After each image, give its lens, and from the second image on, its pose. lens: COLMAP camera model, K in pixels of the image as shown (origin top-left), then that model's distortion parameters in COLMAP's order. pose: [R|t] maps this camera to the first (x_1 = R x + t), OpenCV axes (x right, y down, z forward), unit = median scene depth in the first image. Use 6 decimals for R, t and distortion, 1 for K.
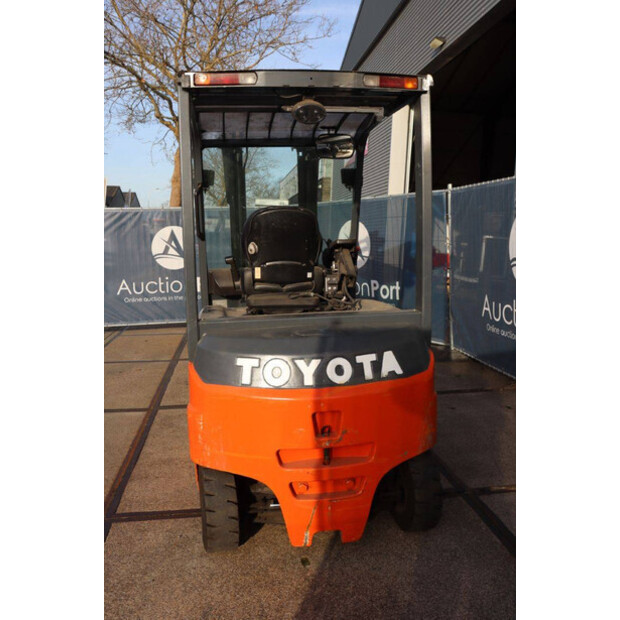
lens RADIAL K [[645.2, 0, 293.1], [0, 645.2, 308.8], [0, 0, 1]] dist [-0.163283, 0.287770]
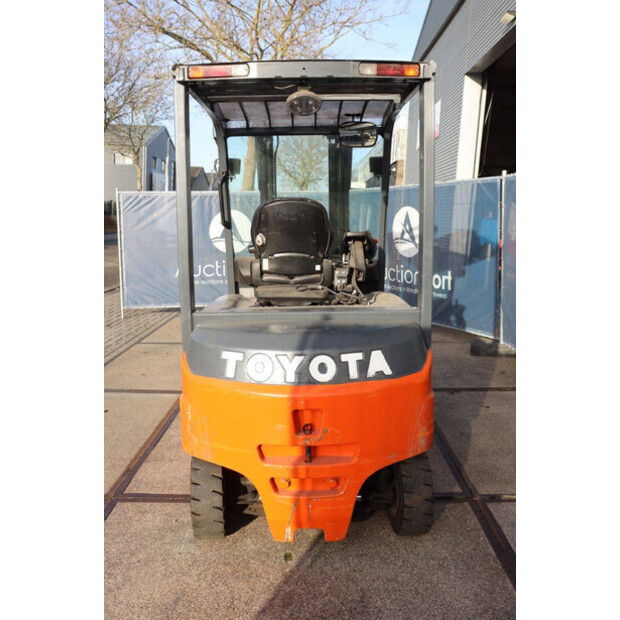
lens RADIAL K [[645.2, 0, 293.1], [0, 645.2, 308.8], [0, 0, 1]] dist [-0.163283, 0.287770]
pose [[0.988044, 0.032478, -0.150714, 0.161833], [-0.027671, 0.999043, 0.033882, -0.025488], [0.151670, -0.029306, 0.987997, 0.023799]]
